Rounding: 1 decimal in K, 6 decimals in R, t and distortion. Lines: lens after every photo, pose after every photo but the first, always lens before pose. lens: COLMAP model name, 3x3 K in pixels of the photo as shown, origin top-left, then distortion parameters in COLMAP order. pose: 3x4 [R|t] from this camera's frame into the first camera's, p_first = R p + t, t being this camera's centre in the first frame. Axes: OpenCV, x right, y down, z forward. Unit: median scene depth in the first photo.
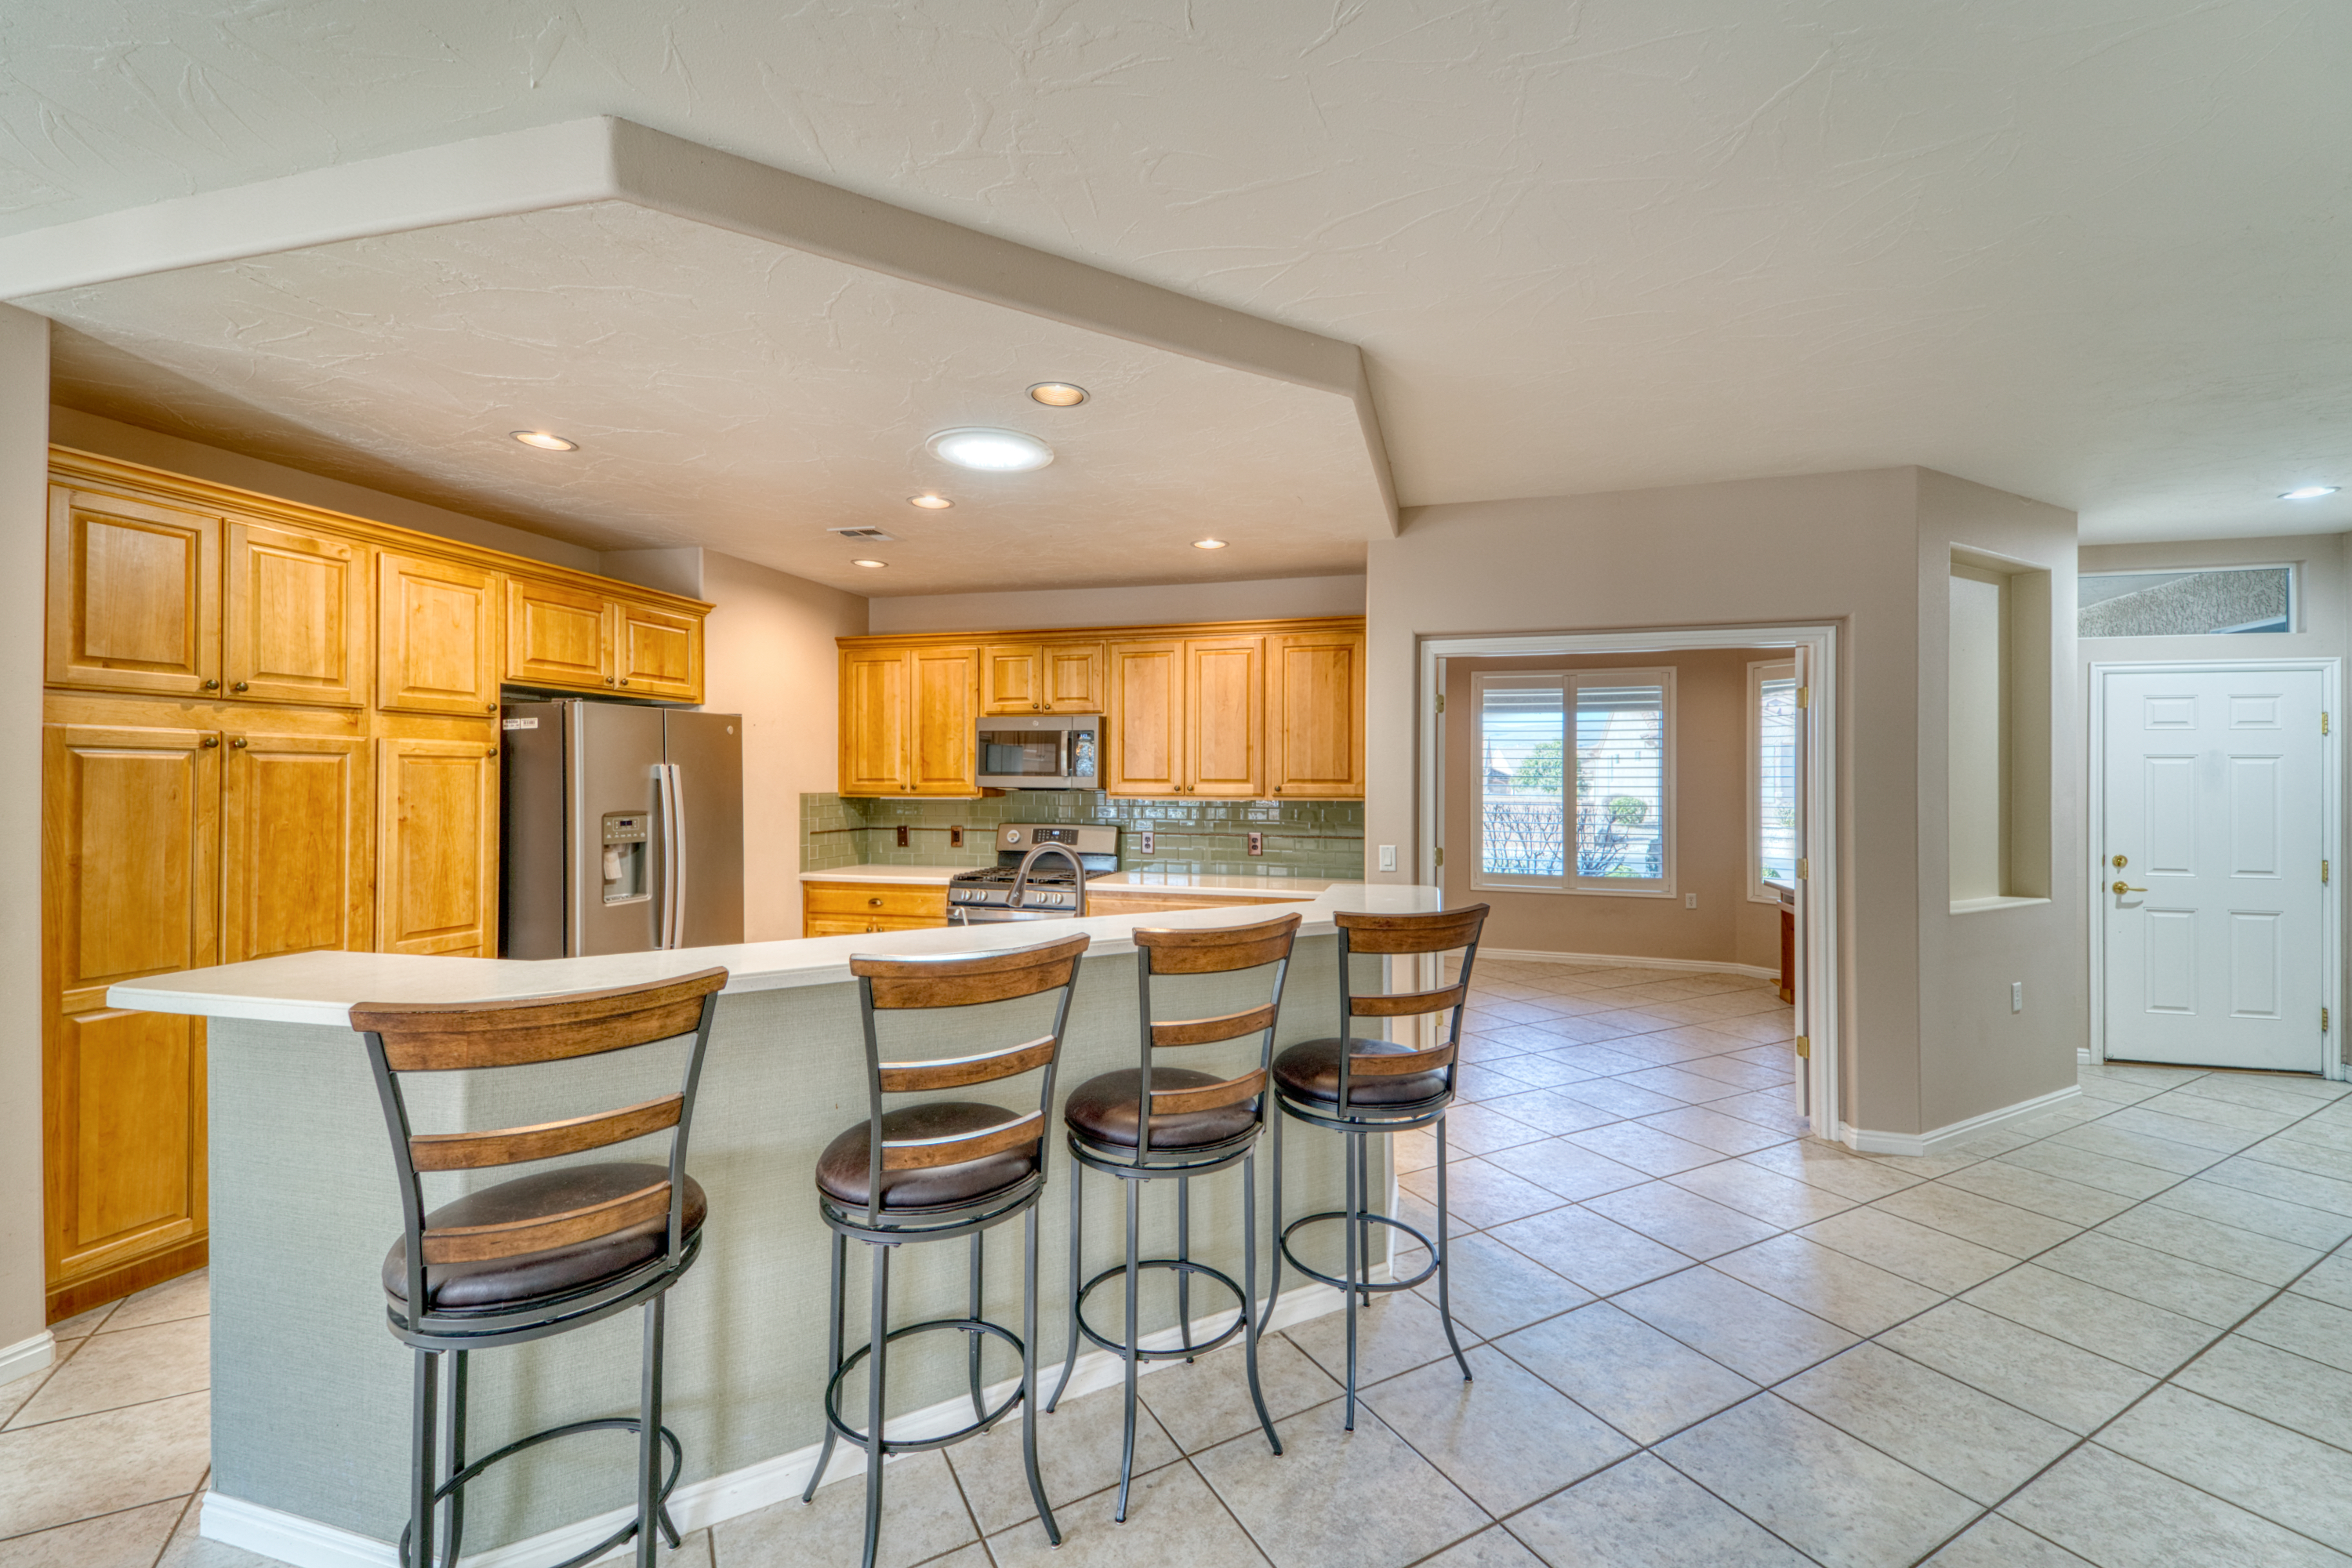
lens RADIAL K [[959.4, 0, 1188.1], [0, 959.4, 777.6], [0, 0, 1]] dist [0.083088, -0.036762]
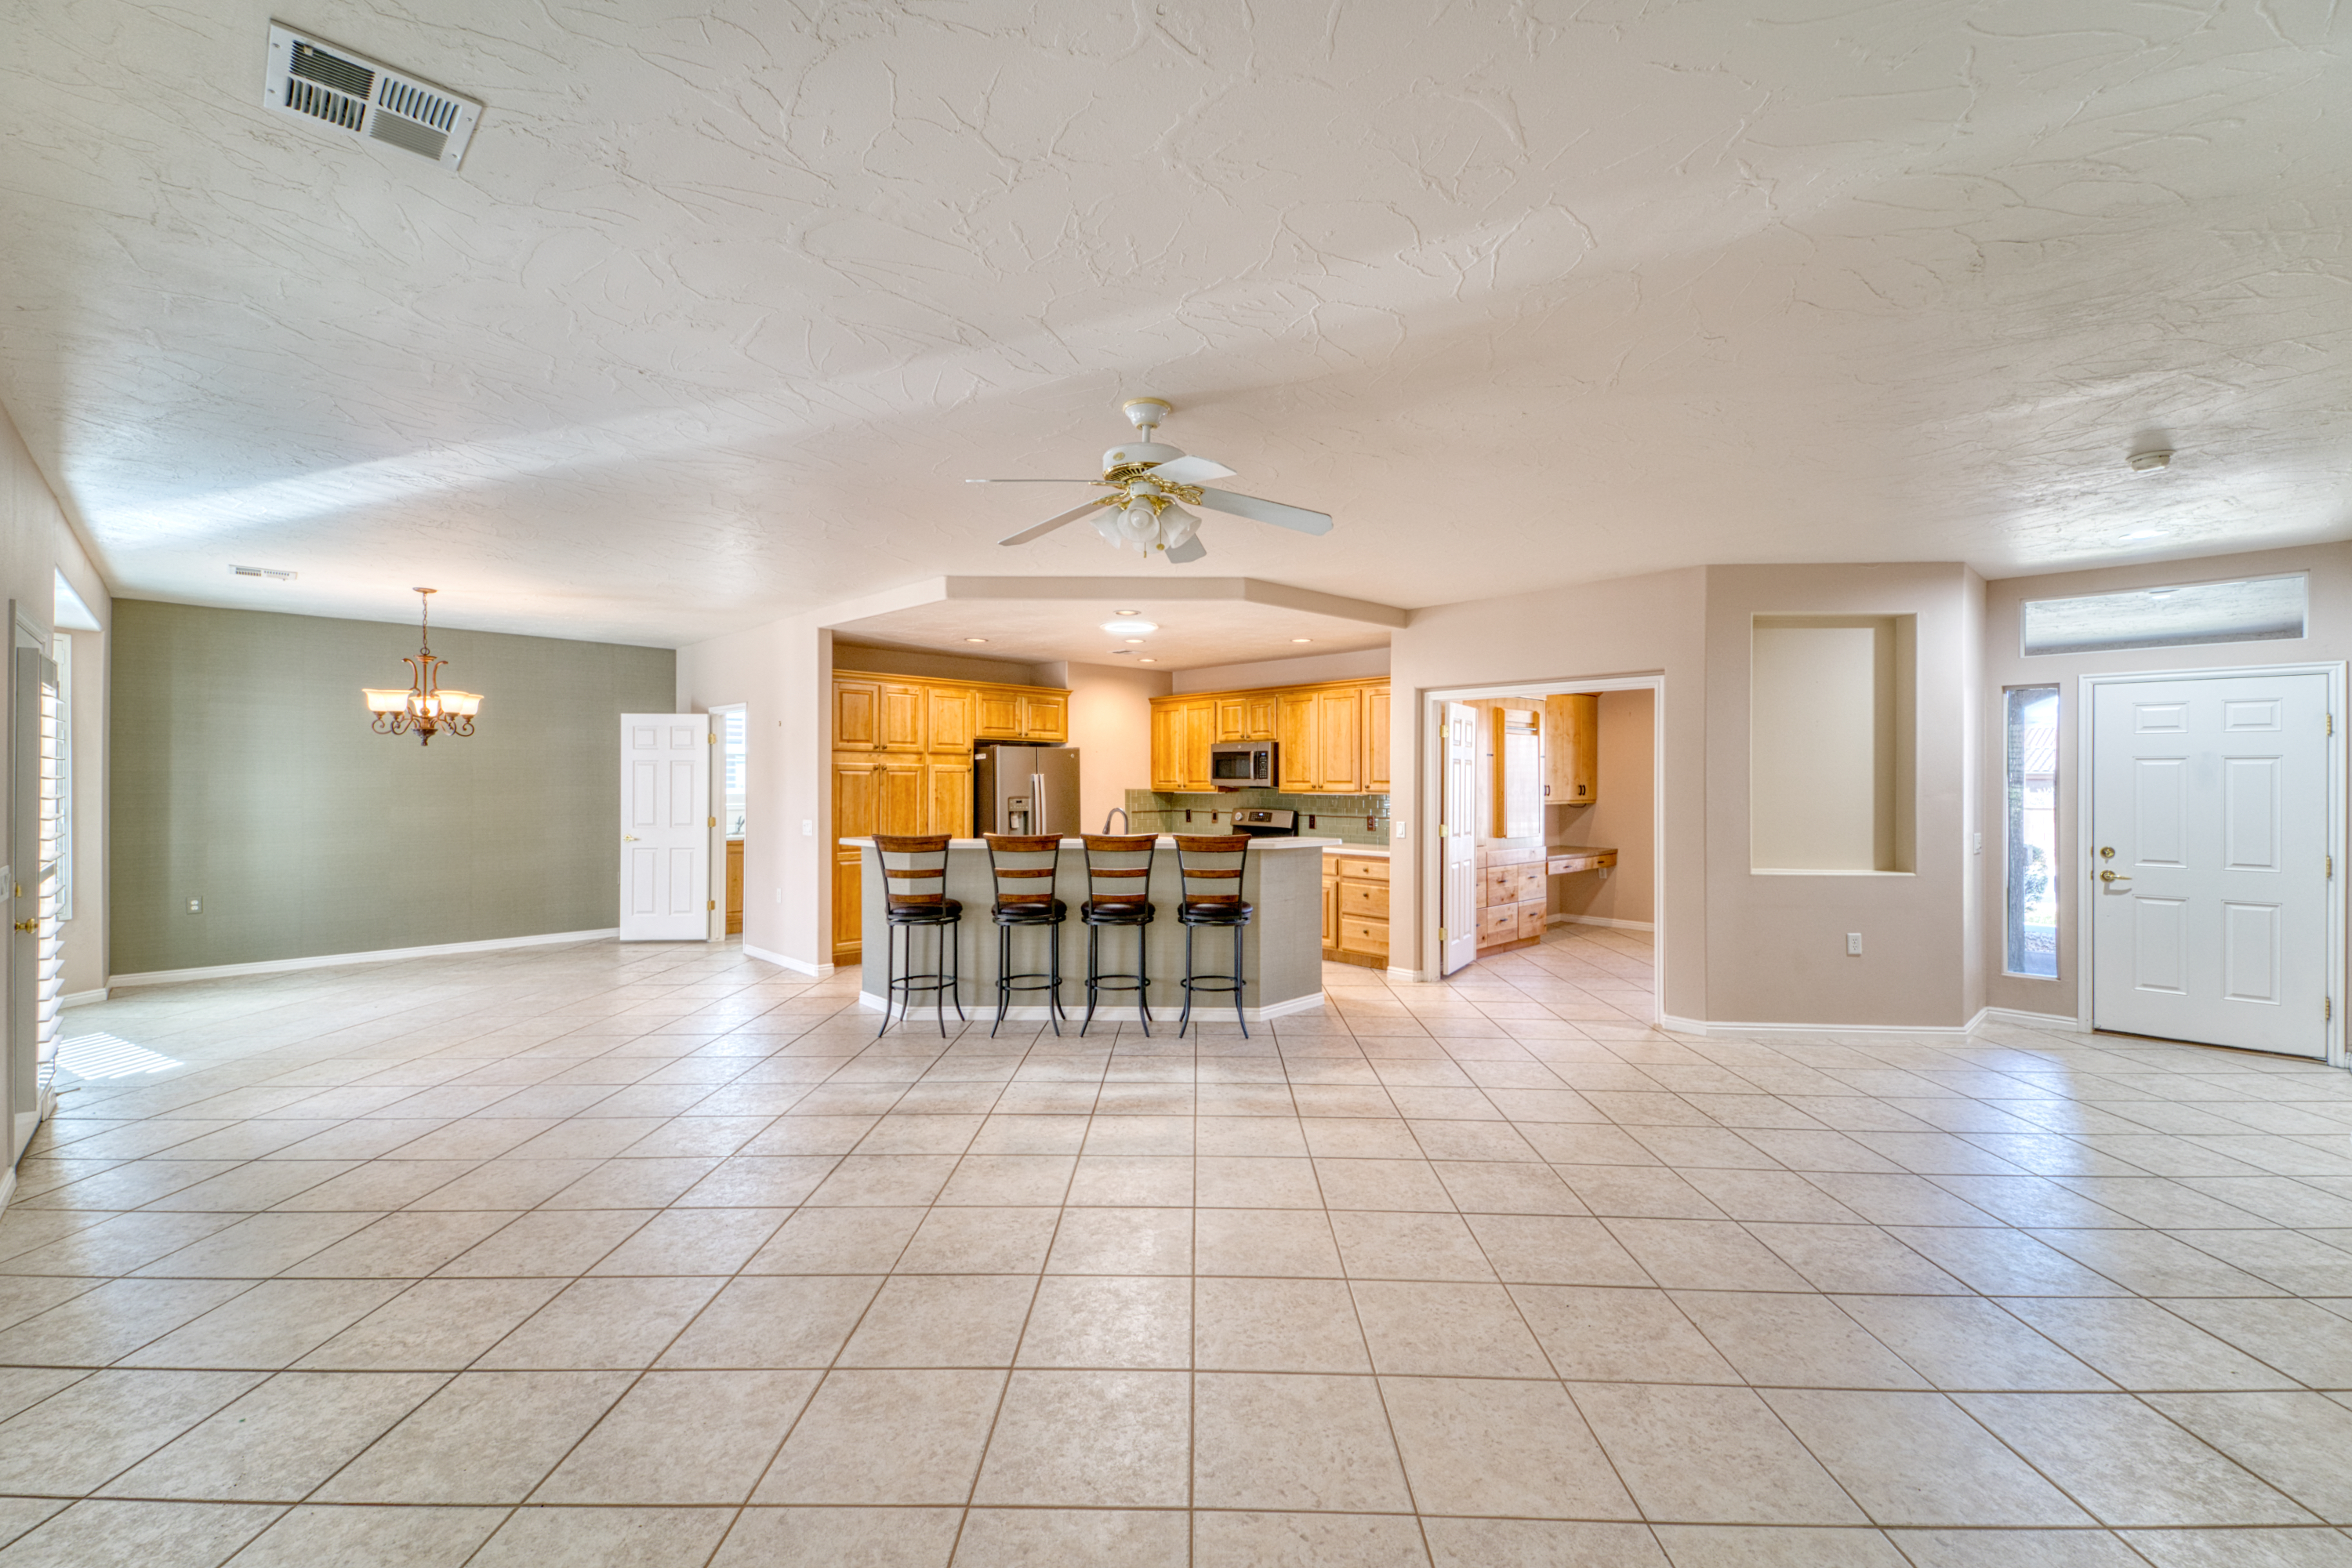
lens RADIAL K [[959.4, 0, 1188.1], [0, 959.4, 777.6], [0, 0, 1]] dist [0.083088, -0.036762]
pose [[0.865722, -0.003961, -0.500509, 0.740222], [0.002635, 0.999991, -0.003356, 0.001606], [0.500518, 0.001587, 0.865725, -0.586667]]
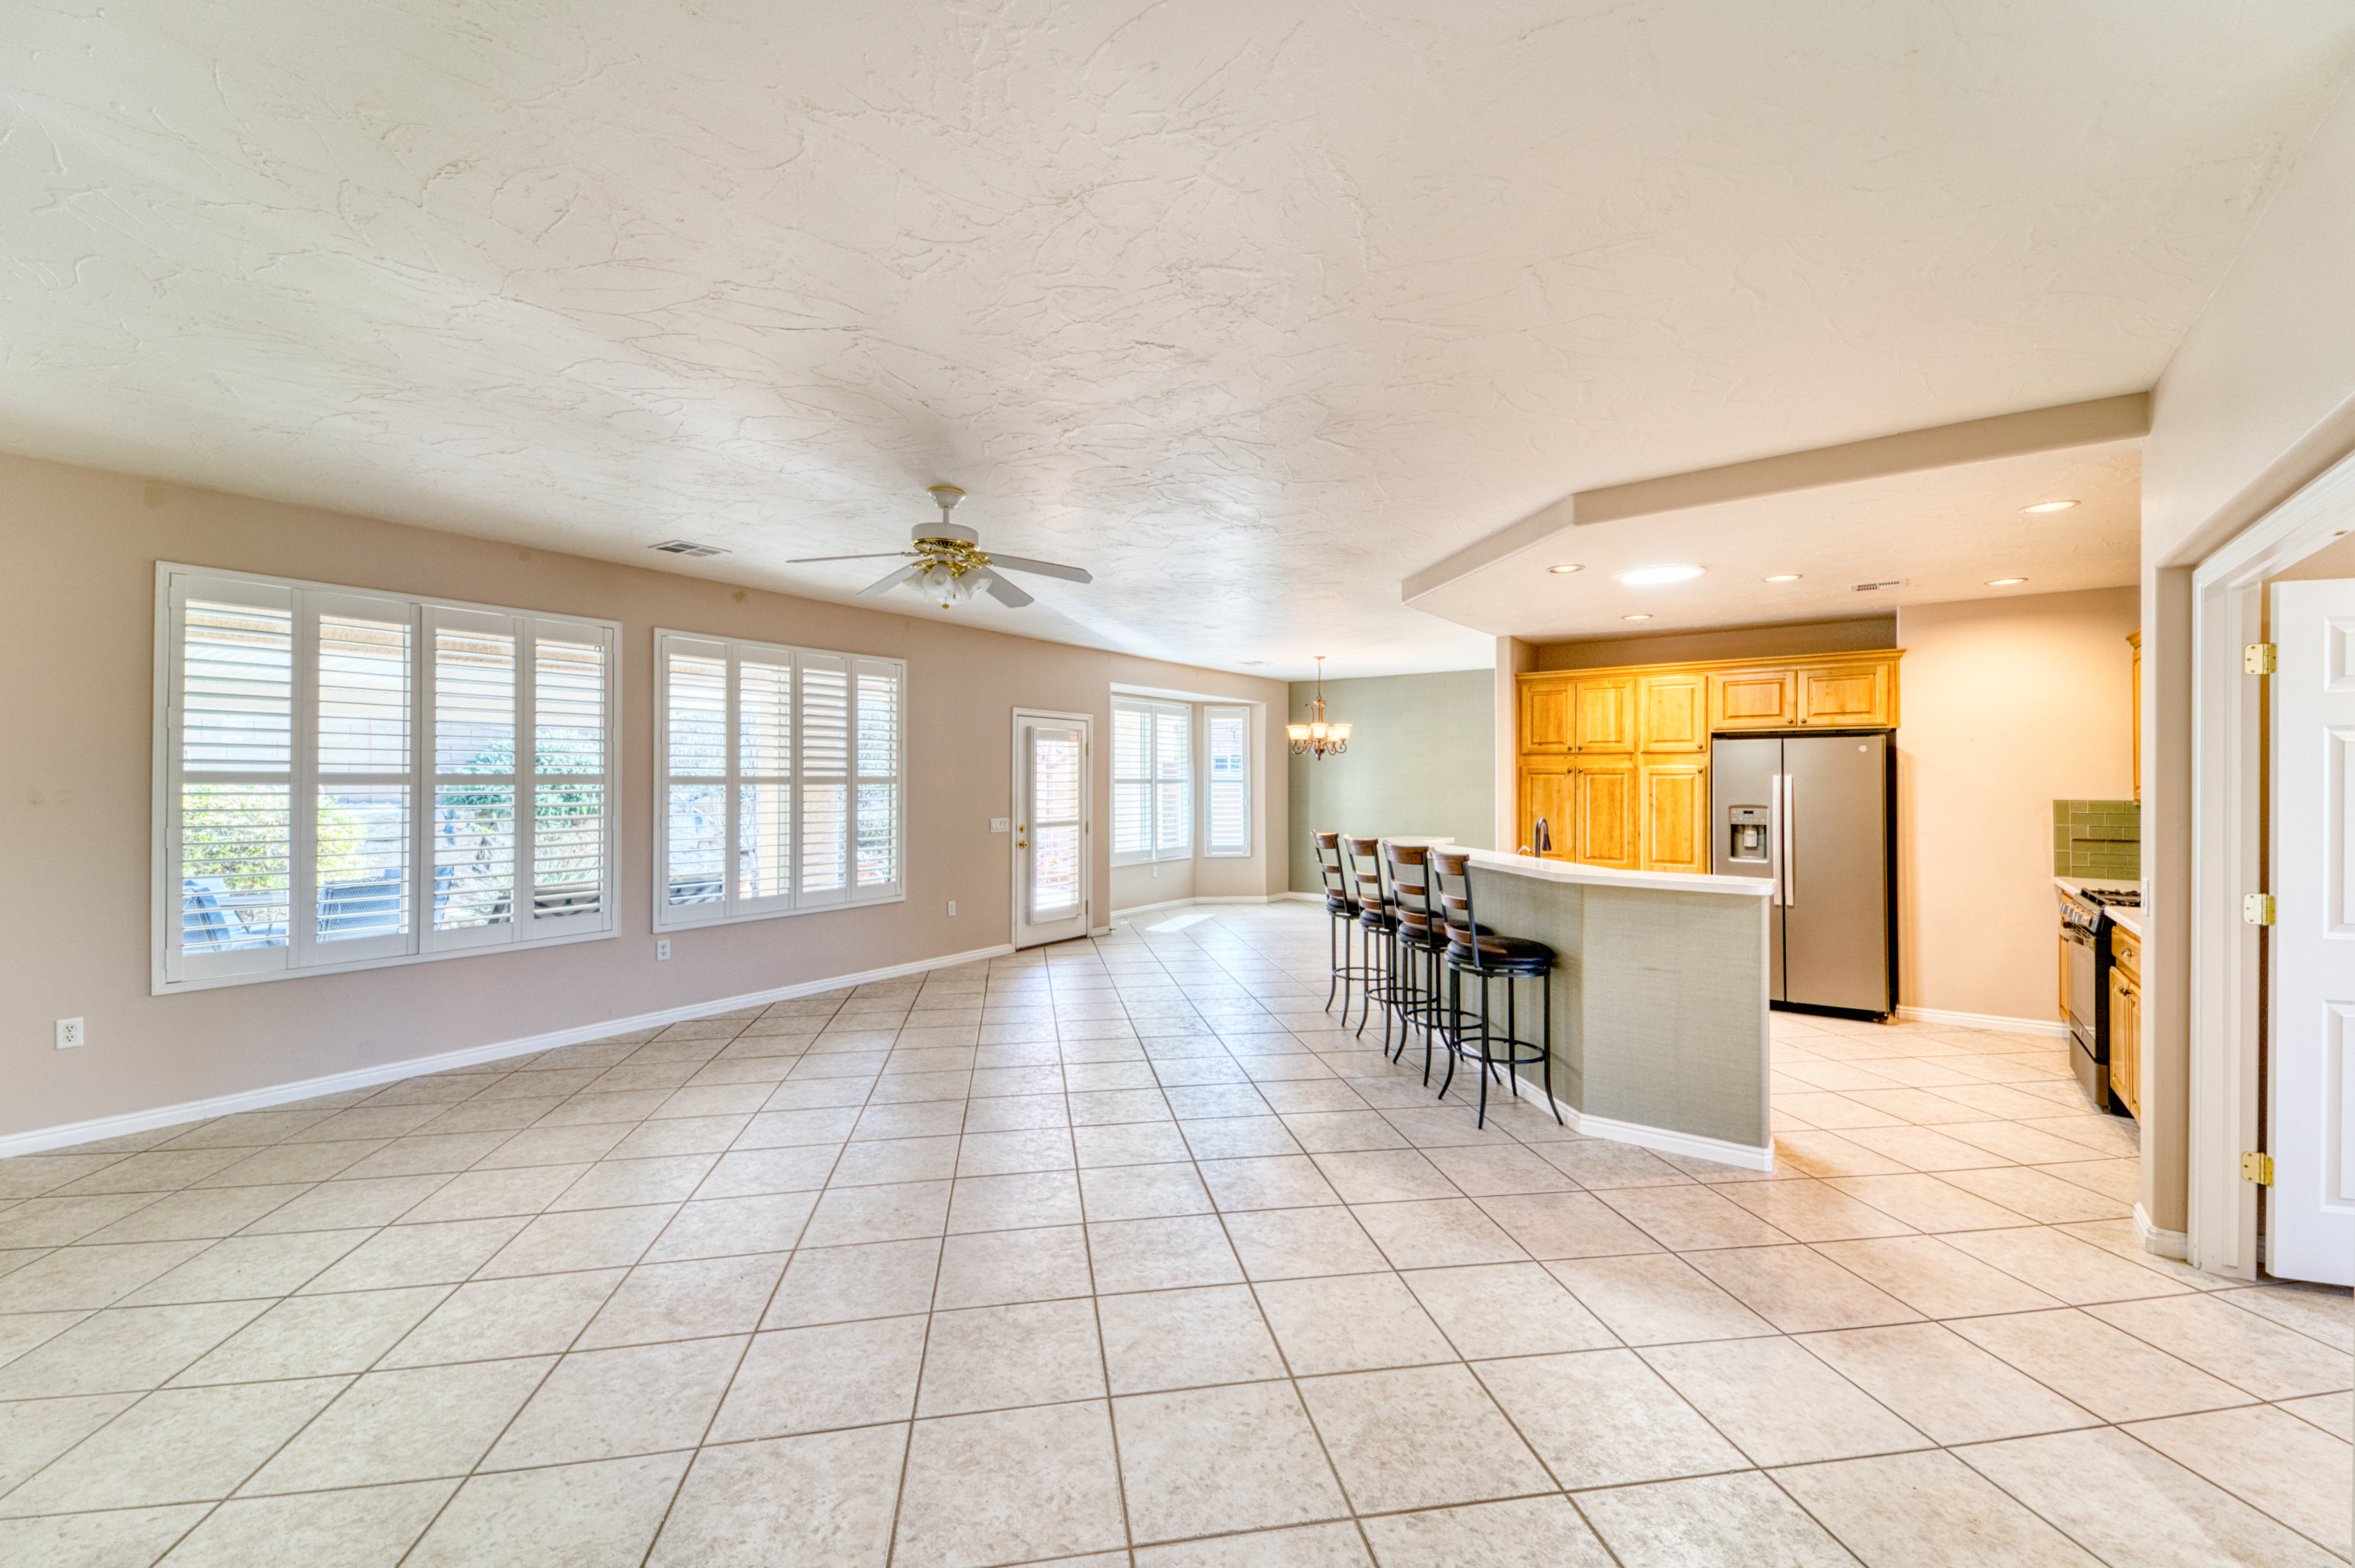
lens RADIAL K [[960.5, 0, 1189.6], [0, 960.5, 777.6], [0, 0, 1]] dist [0.083088, -0.036762]
pose [[-0.335040, -0.007958, -0.942170, 1.181528], [-0.003520, 0.999968, -0.007194, 0.003538], [0.942197, 0.000906, -0.335057, 0.626756]]
